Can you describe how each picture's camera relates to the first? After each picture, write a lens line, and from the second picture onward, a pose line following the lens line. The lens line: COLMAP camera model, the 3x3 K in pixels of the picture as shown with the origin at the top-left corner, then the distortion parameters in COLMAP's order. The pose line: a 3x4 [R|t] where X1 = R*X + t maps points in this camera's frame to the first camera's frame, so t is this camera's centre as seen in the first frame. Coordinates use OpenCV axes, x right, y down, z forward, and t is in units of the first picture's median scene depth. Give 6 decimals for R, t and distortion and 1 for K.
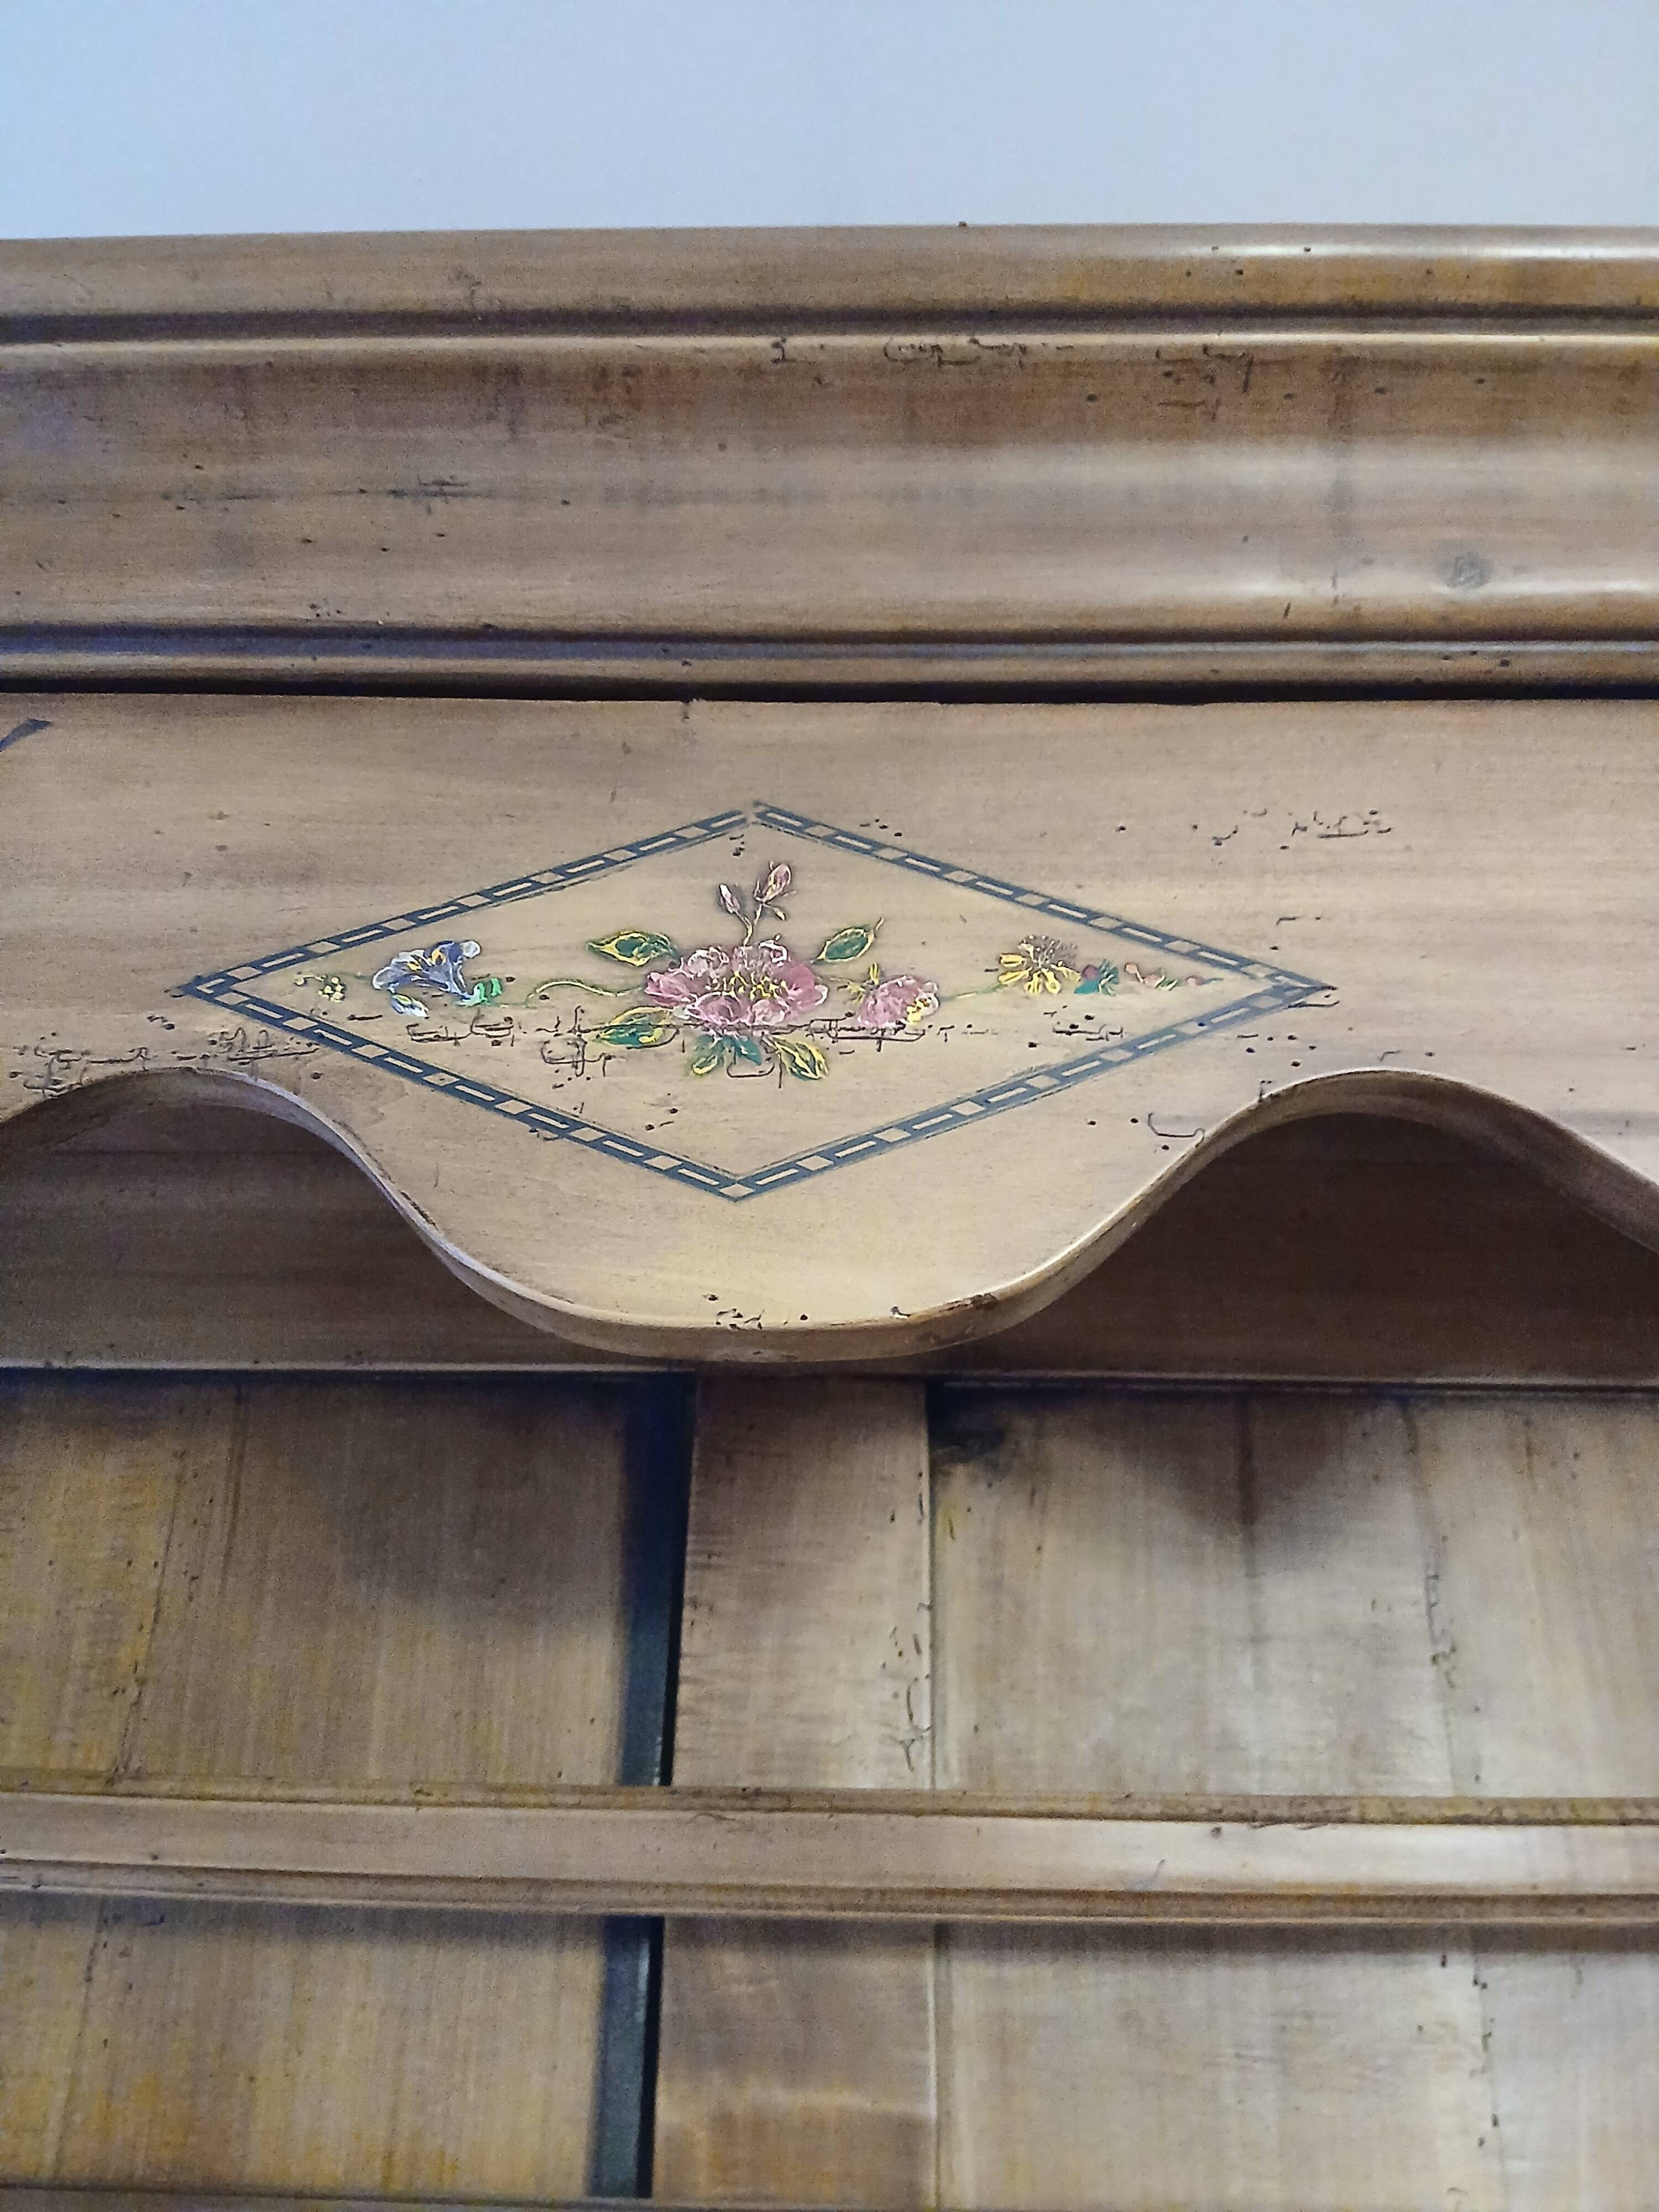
lens RADIAL K [[1692.9, 0, 827.3], [0, 1692.9, 1094.2], [0, 0, 1]] dist [0.099272, -0.182567]
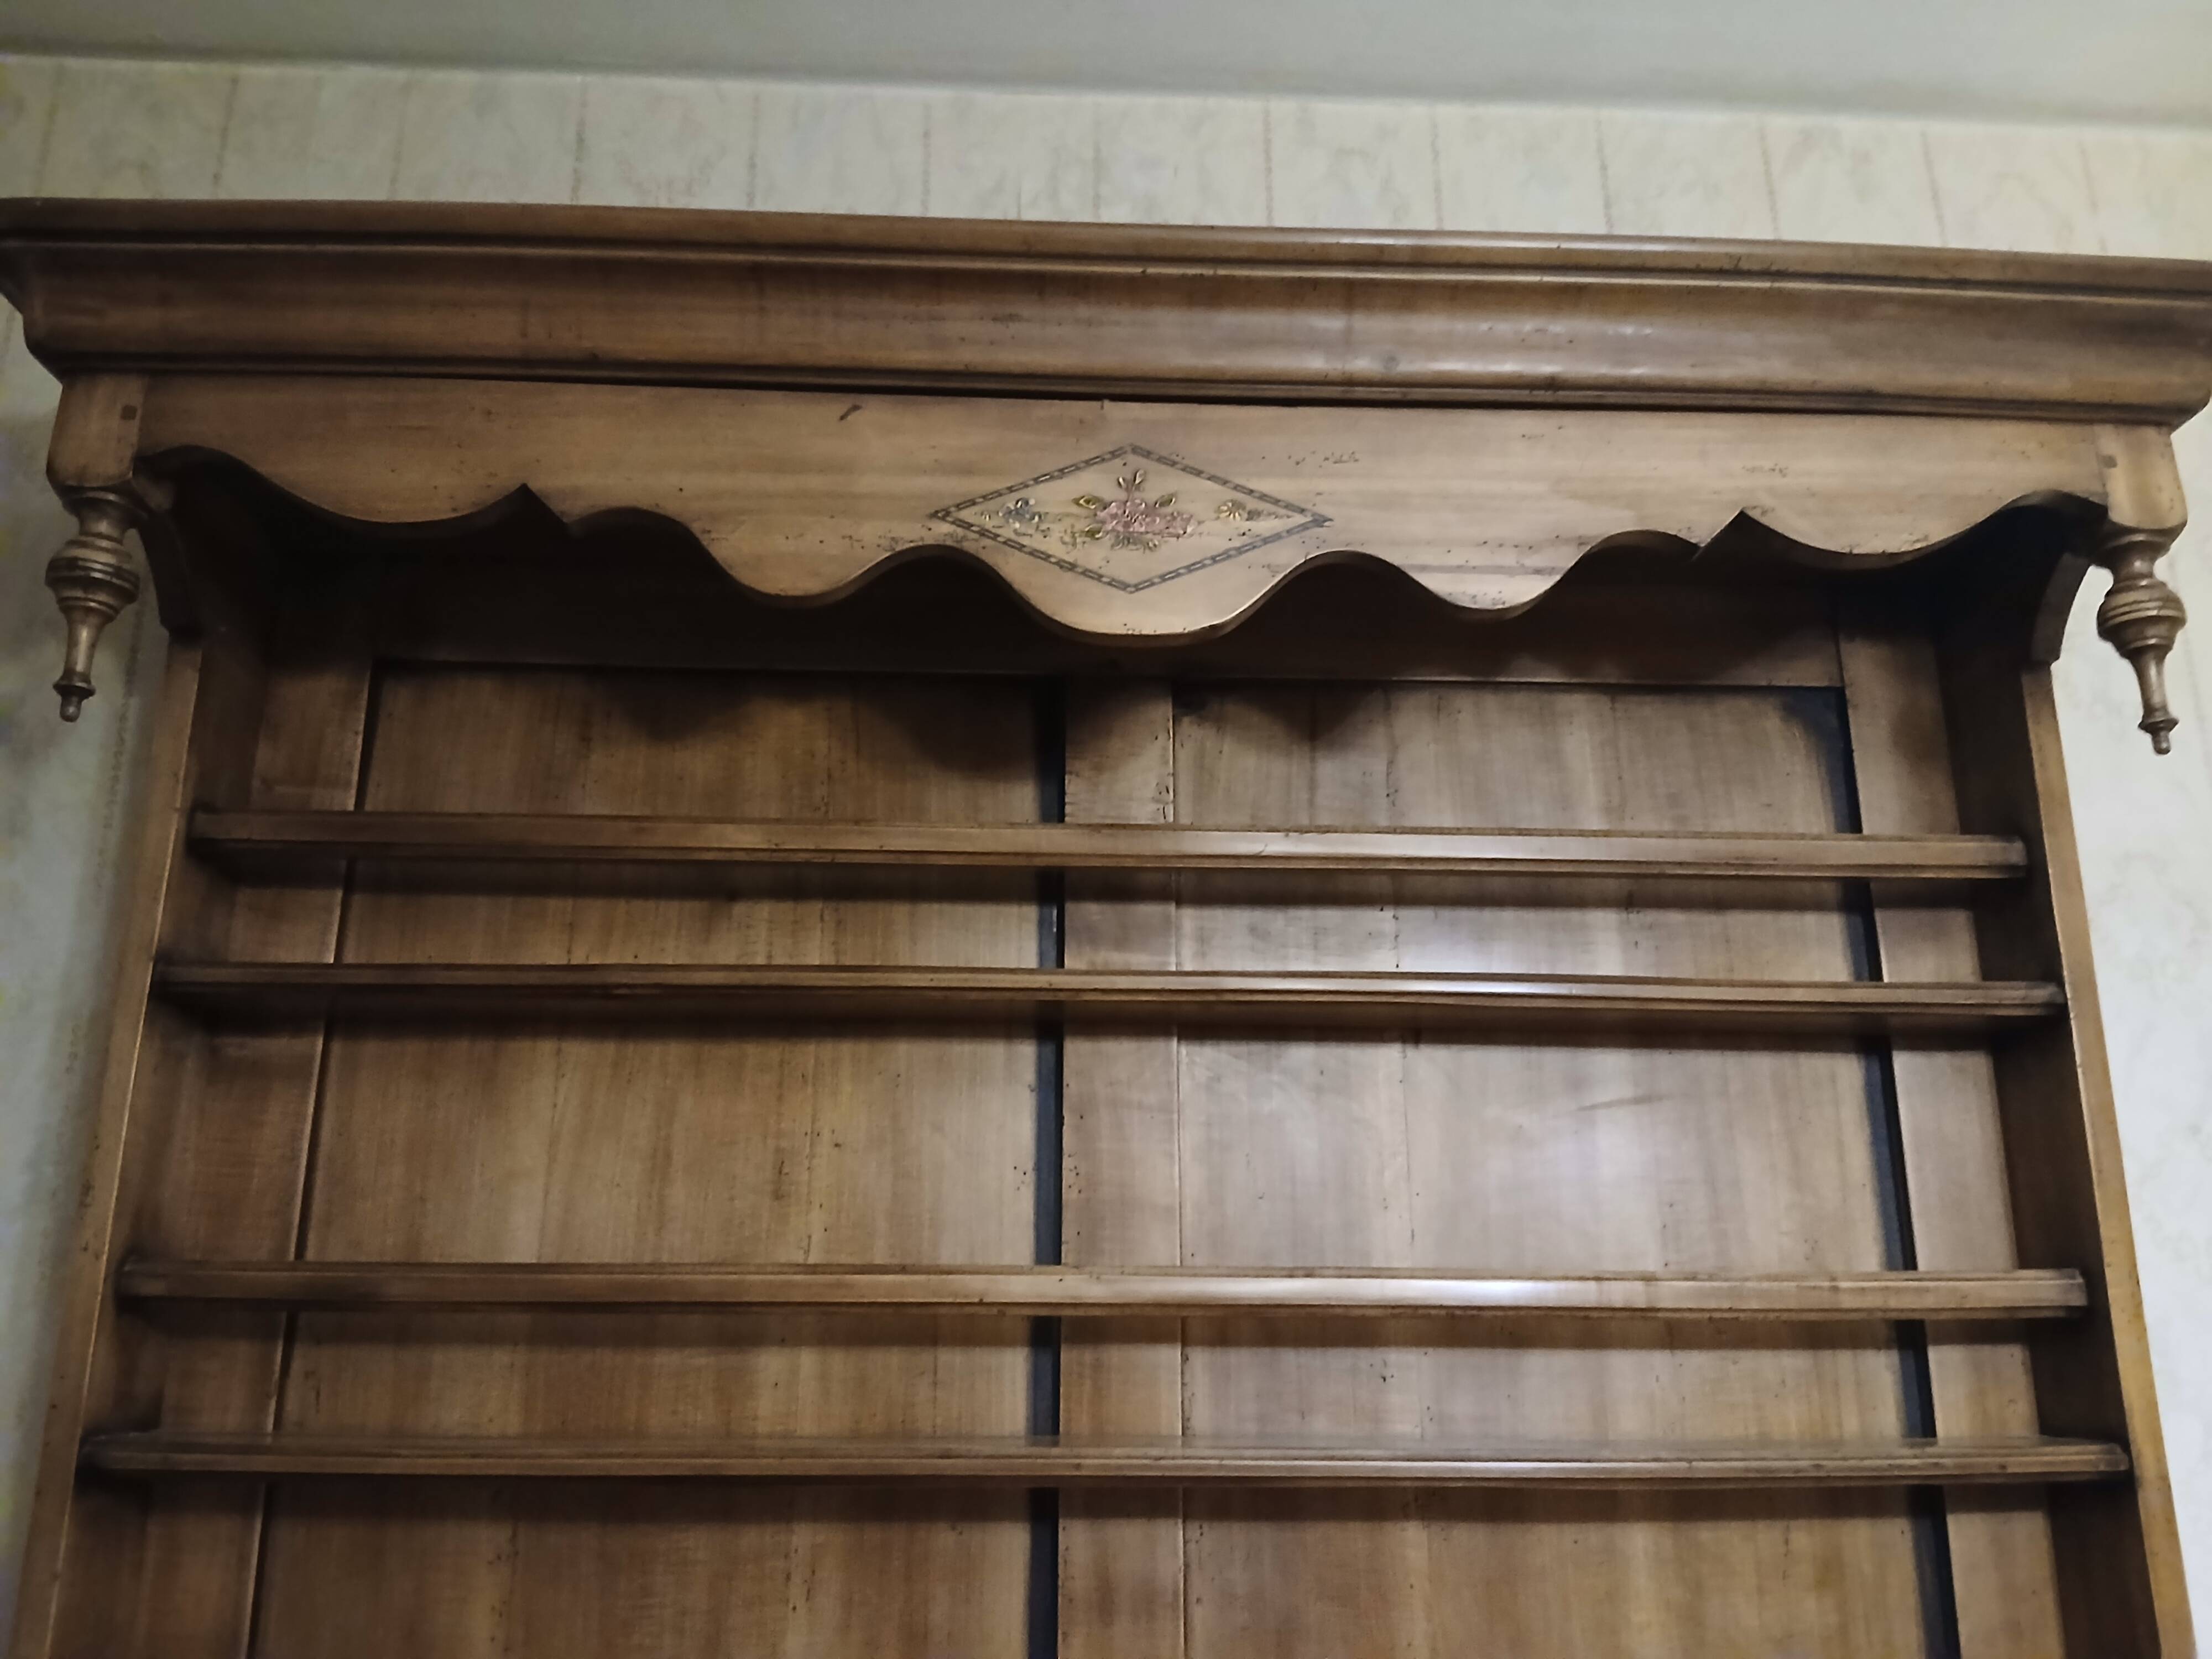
lens RADIAL K [[1692.9, 0, 1106.0], [0, 1692.9, 829.5], [0, 0, 1]] dist [0.099272, -0.182567]
pose [[0.997650, -0.001143, 0.068511, -0.278600], [-0.012325, 0.980560, 0.195831, -0.104312], [-0.067403, -0.196215, 0.978242, -1.847397]]
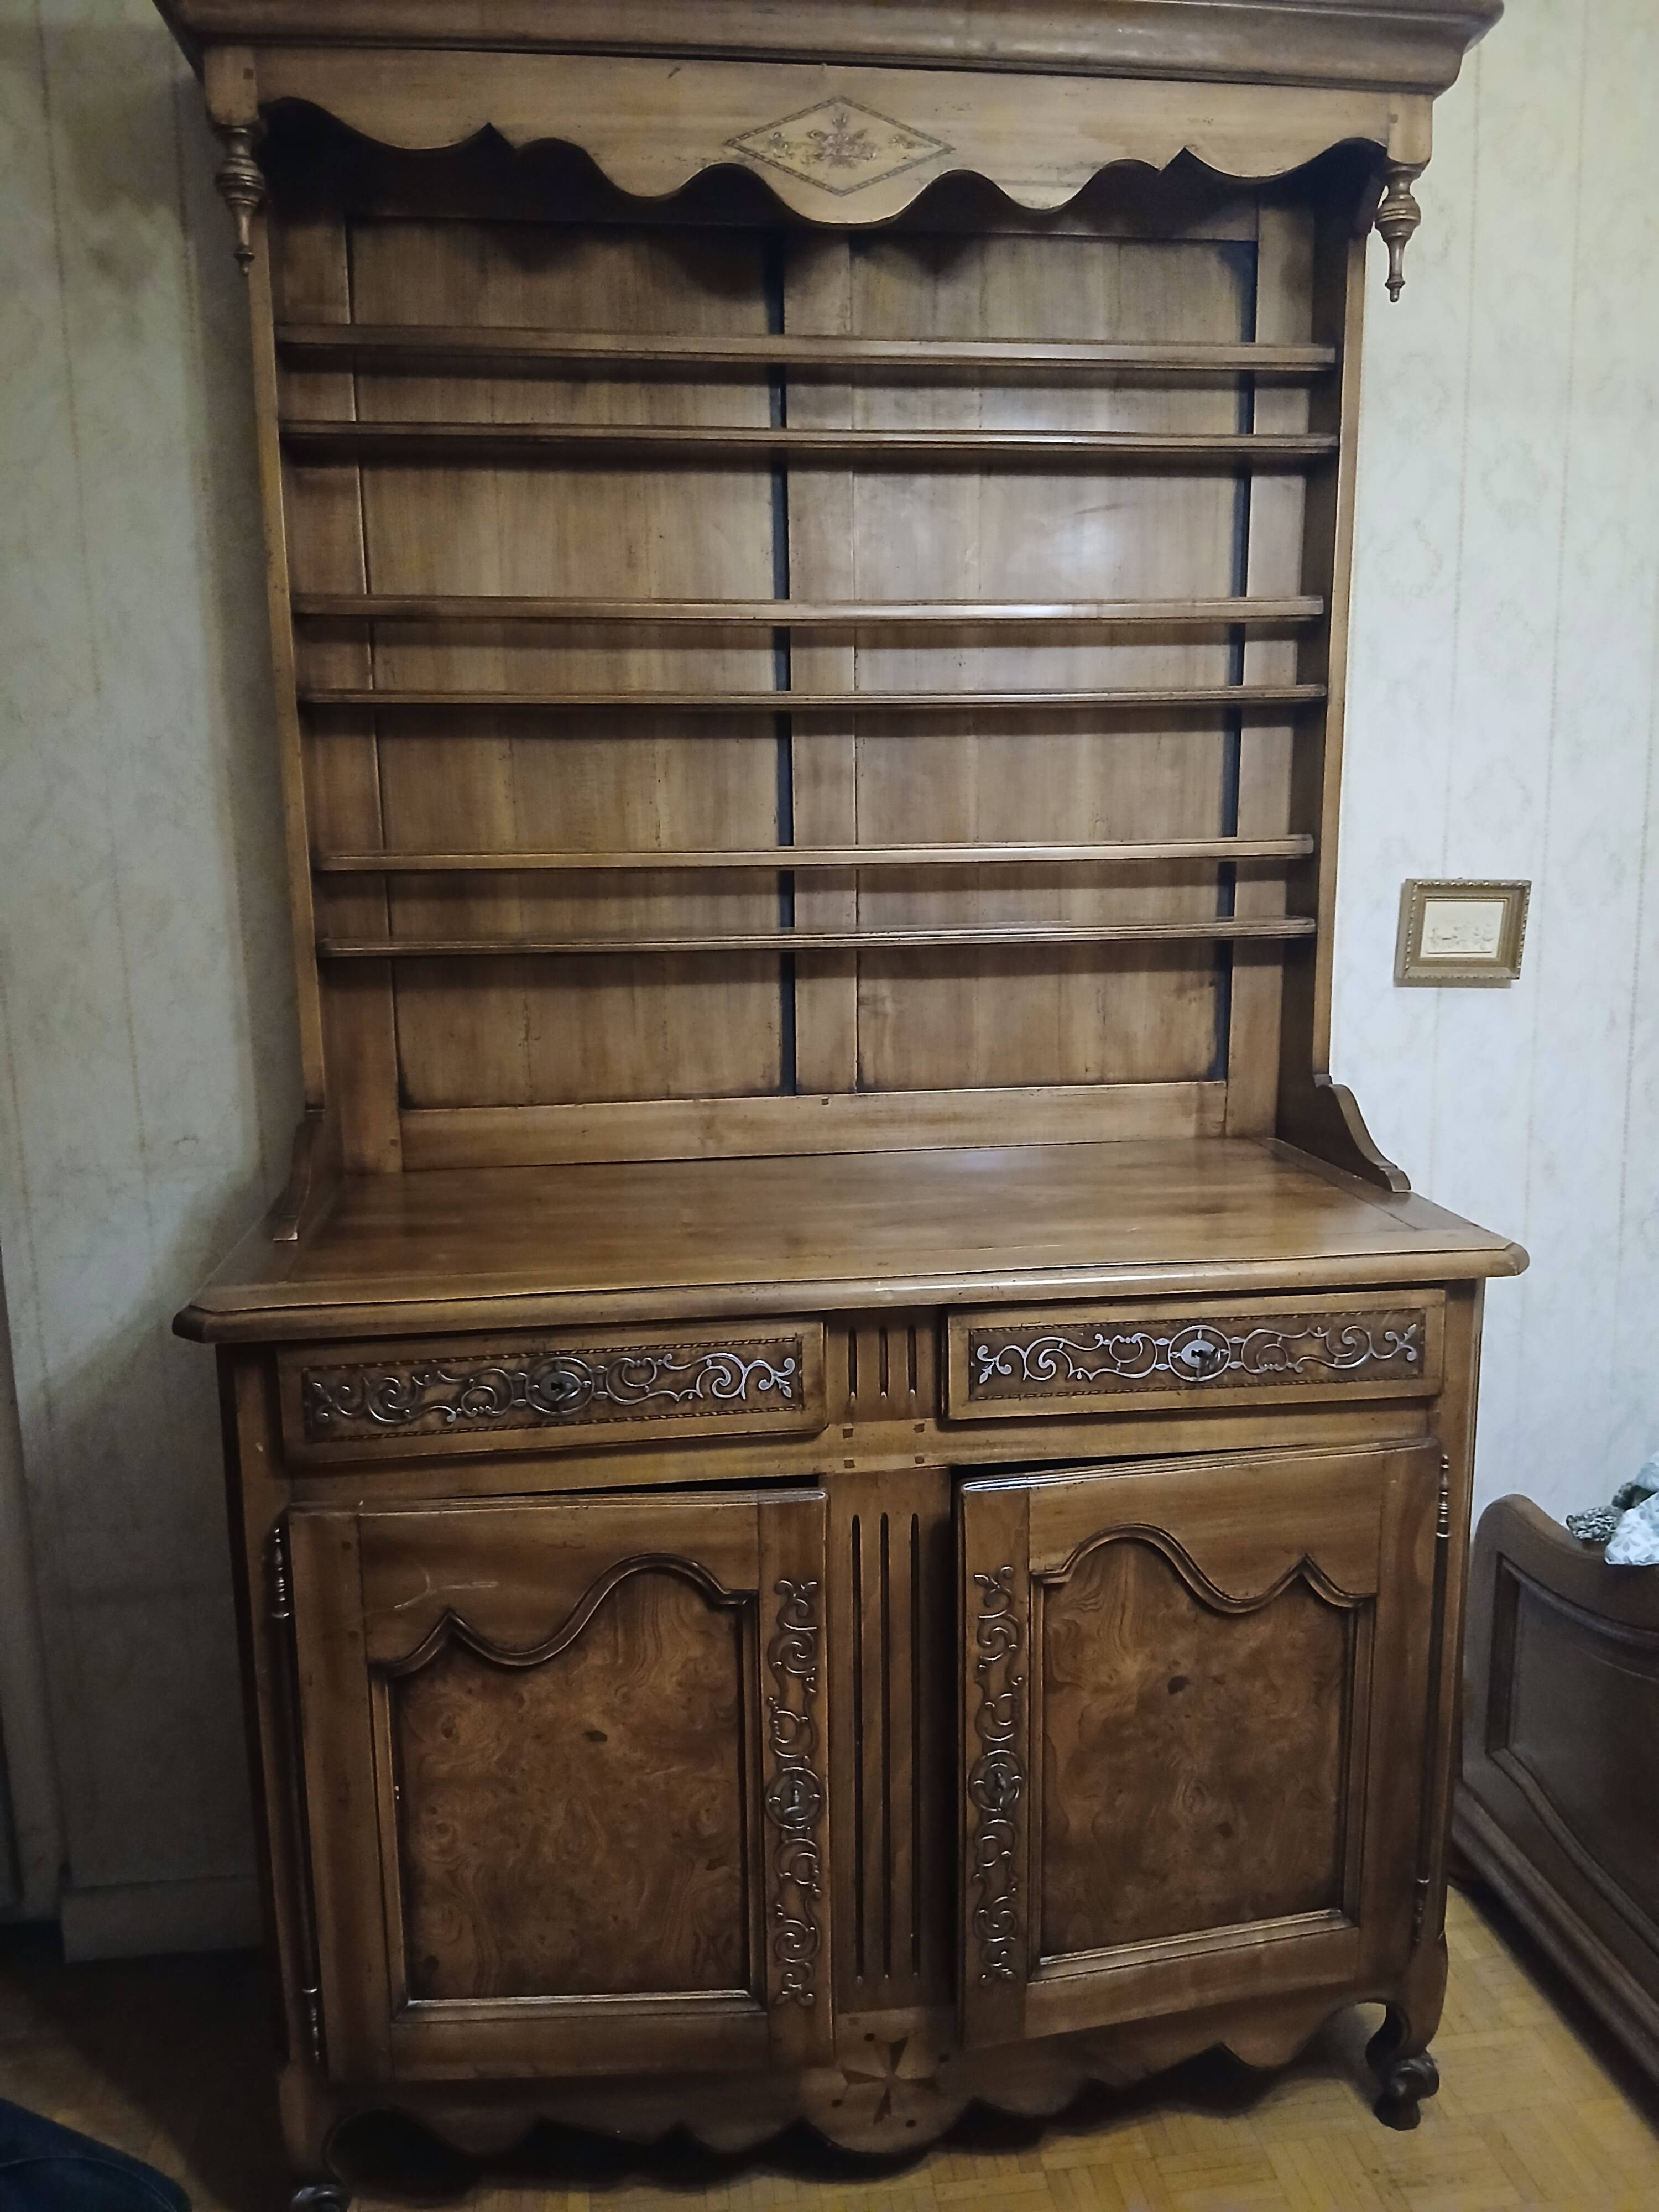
lens RADIAL K [[1668.4, 0, 826.5], [0, 1668.4, 1093.8], [0, 0, 1]] dist [0.118204, -0.208845]
pose [[0.988007, -0.061588, 0.141598, -0.929307], [-0.037518, 0.793787, 0.607038, -0.842983], [-0.149785, -0.605070, 0.781956, -4.390337]]
